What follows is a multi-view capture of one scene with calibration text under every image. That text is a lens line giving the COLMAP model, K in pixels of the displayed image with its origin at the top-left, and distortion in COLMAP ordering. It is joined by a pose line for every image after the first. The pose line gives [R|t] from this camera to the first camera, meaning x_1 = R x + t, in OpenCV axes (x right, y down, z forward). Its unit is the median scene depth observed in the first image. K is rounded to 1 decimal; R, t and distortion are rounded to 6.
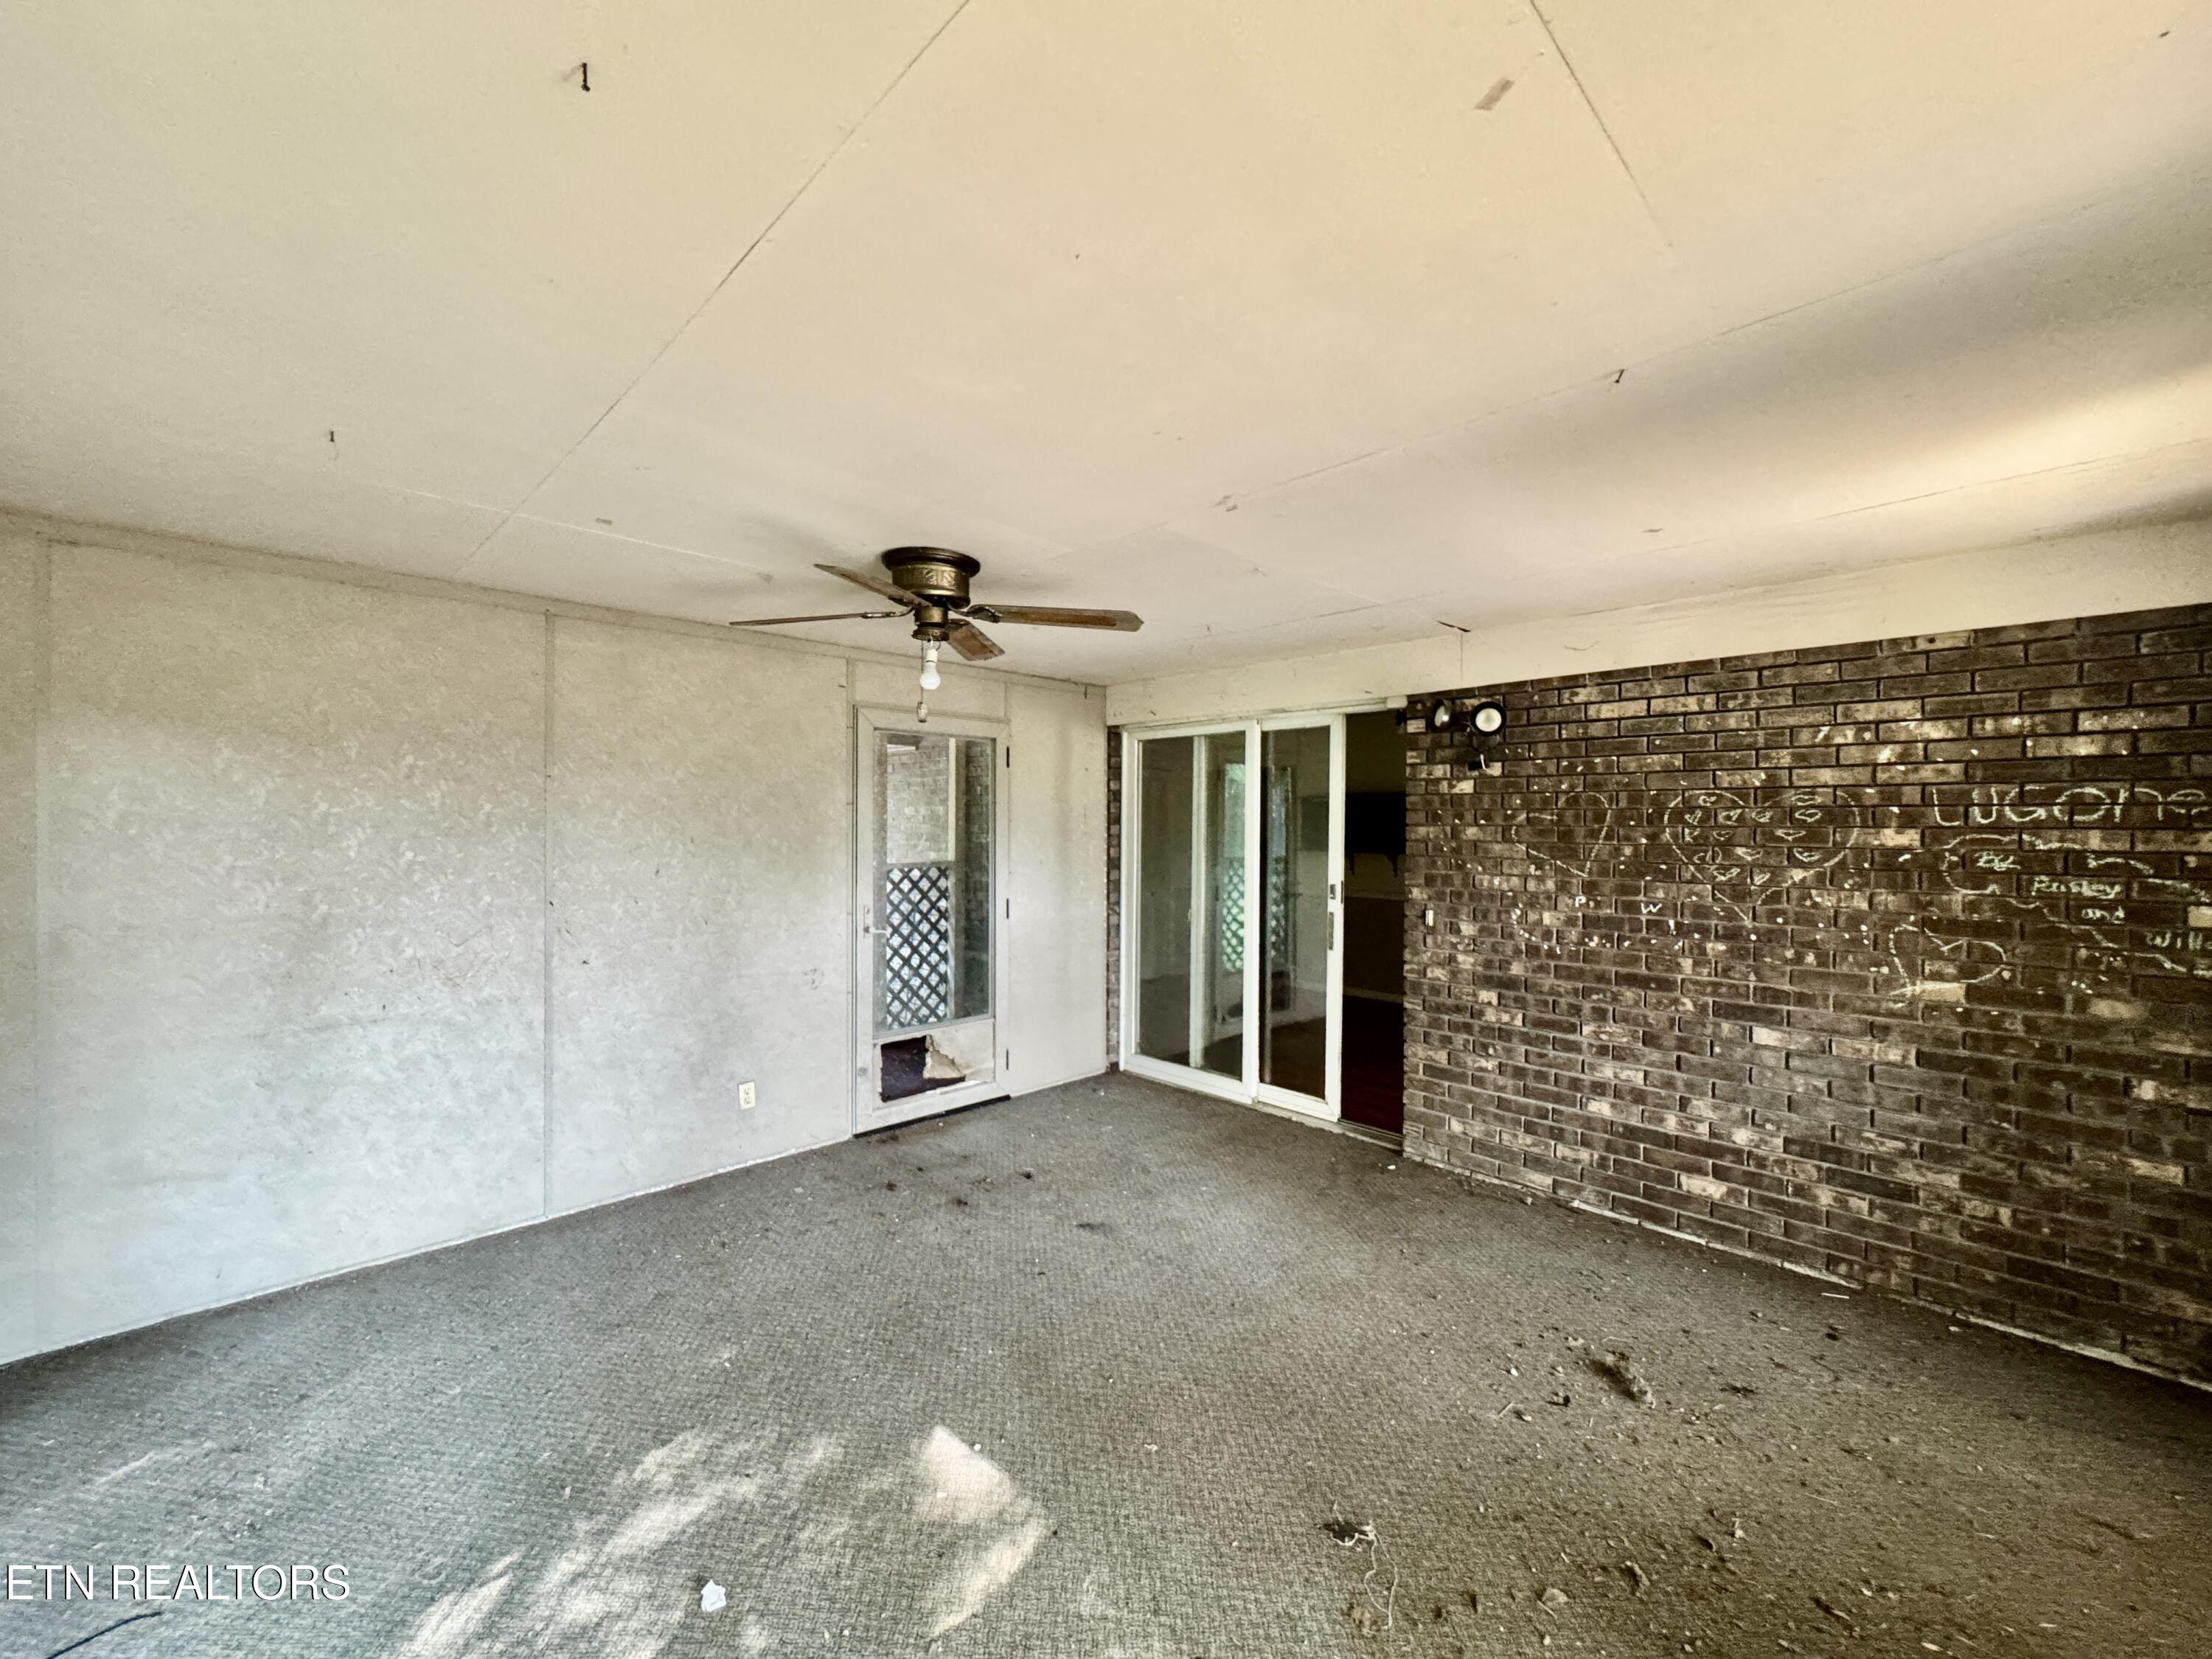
lens RADIAL K [[898.2, 0, 1101.4], [0, 898.2, 827.9], [0, 0, 1]] dist [-0.002195, -0.000324]
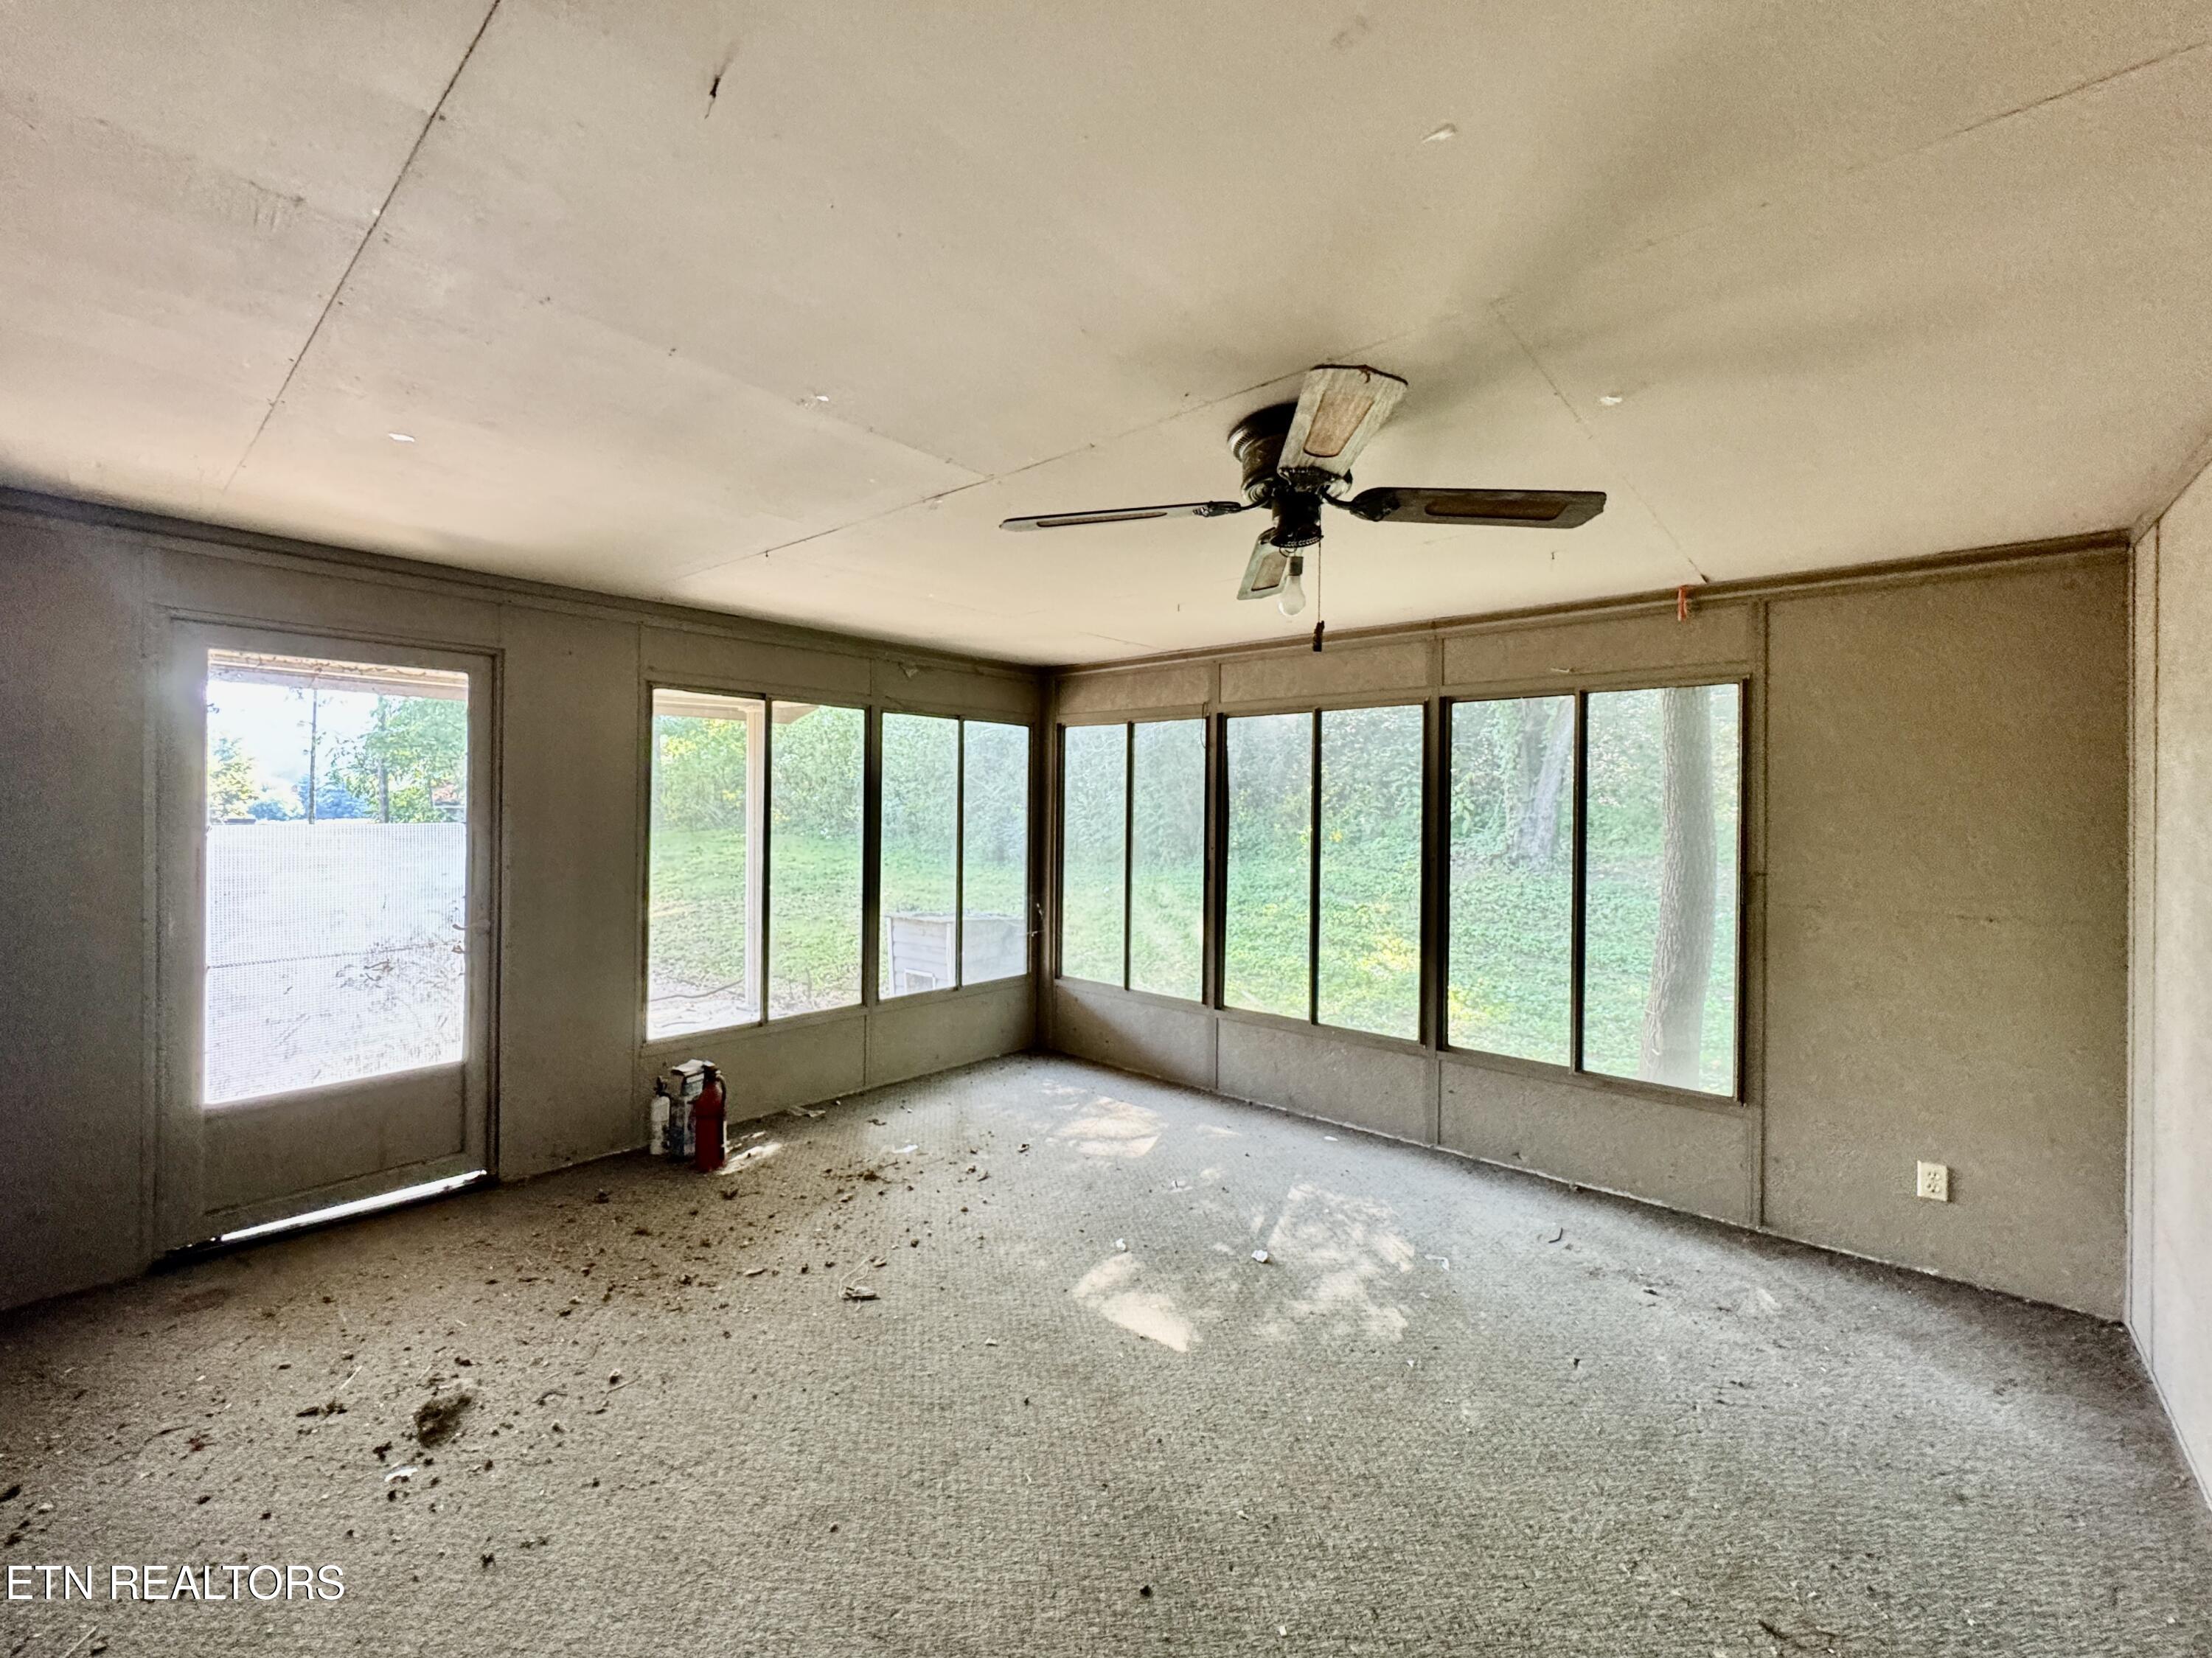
lens RADIAL K [[898.1, 0, 1107.9], [0, 898.1, 826.0], [0, 0, 1]] dist [-0.002195, -0.000324]
pose [[-0.995889, -0.016484, -0.089075, 0.021629], [-0.017144, 0.999831, 0.006651, 0.020428], [0.088950, 0.008150, -0.996003, 2.273160]]
